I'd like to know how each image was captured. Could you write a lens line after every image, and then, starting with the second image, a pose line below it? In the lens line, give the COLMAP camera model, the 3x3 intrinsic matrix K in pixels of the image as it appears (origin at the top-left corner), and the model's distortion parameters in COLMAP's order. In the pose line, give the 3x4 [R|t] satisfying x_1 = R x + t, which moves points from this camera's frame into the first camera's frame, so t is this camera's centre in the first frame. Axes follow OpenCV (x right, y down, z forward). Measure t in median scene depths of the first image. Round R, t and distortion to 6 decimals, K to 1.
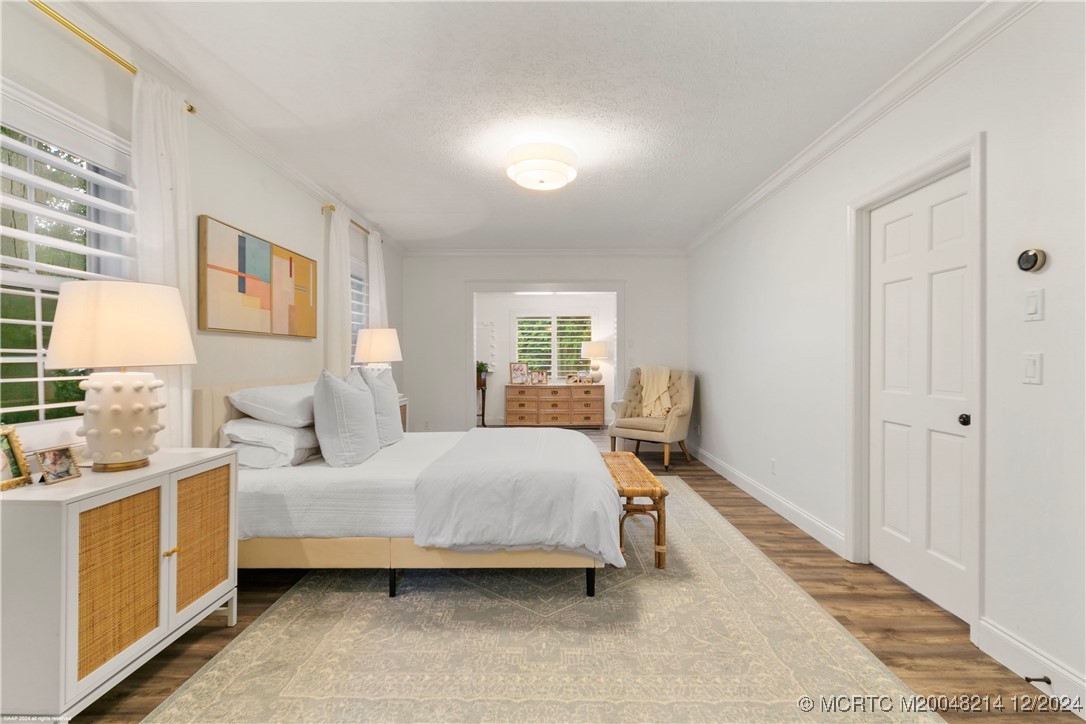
lens RADIAL K [[487.1, 0, 544.9], [0, 487.1, 363.0], [0, 0, 1]] dist [0.004592, -0.000637]
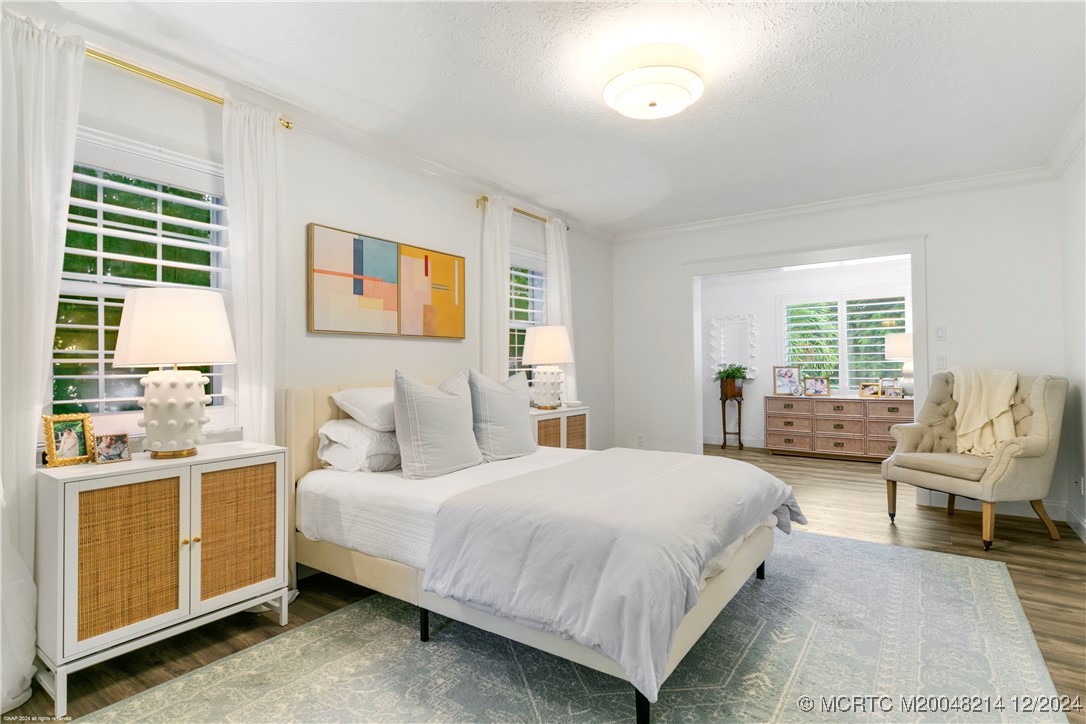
lens RADIAL K [[543.3, 0, 540.7], [0, 543.3, 359.5], [0, 0, 1]] dist [-0.002338, -0.000008]
pose [[0.820609, -0.011747, -0.571370, 0.196160], [0.001176, 0.999821, -0.018868, 0.007293], [0.571489, 0.014812, 0.820476, 0.172978]]
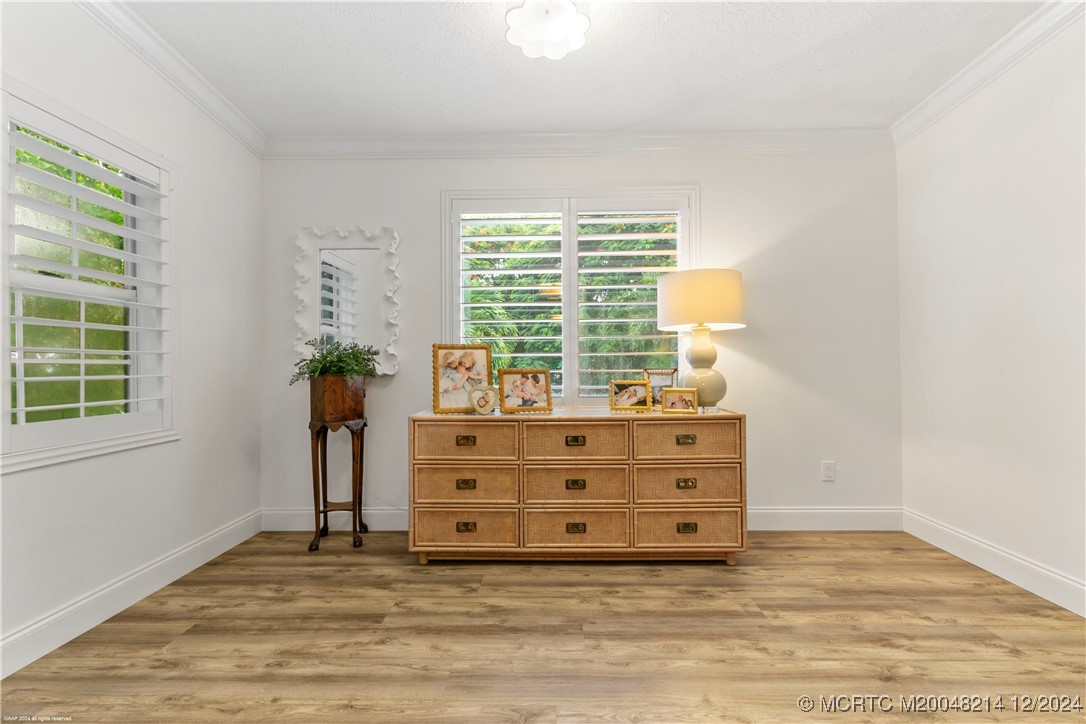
lens RADIAL K [[487.1, 0, 544.9], [0, 487.1, 363.0], [0, 0, 1]] dist [0.004592, -0.000637]
pose [[0.999874, -0.007329, -0.014079, 0.009717], [0.007180, 0.999918, -0.010617, 0.026307], [0.014156, 0.010515, 0.999845, 1.177775]]
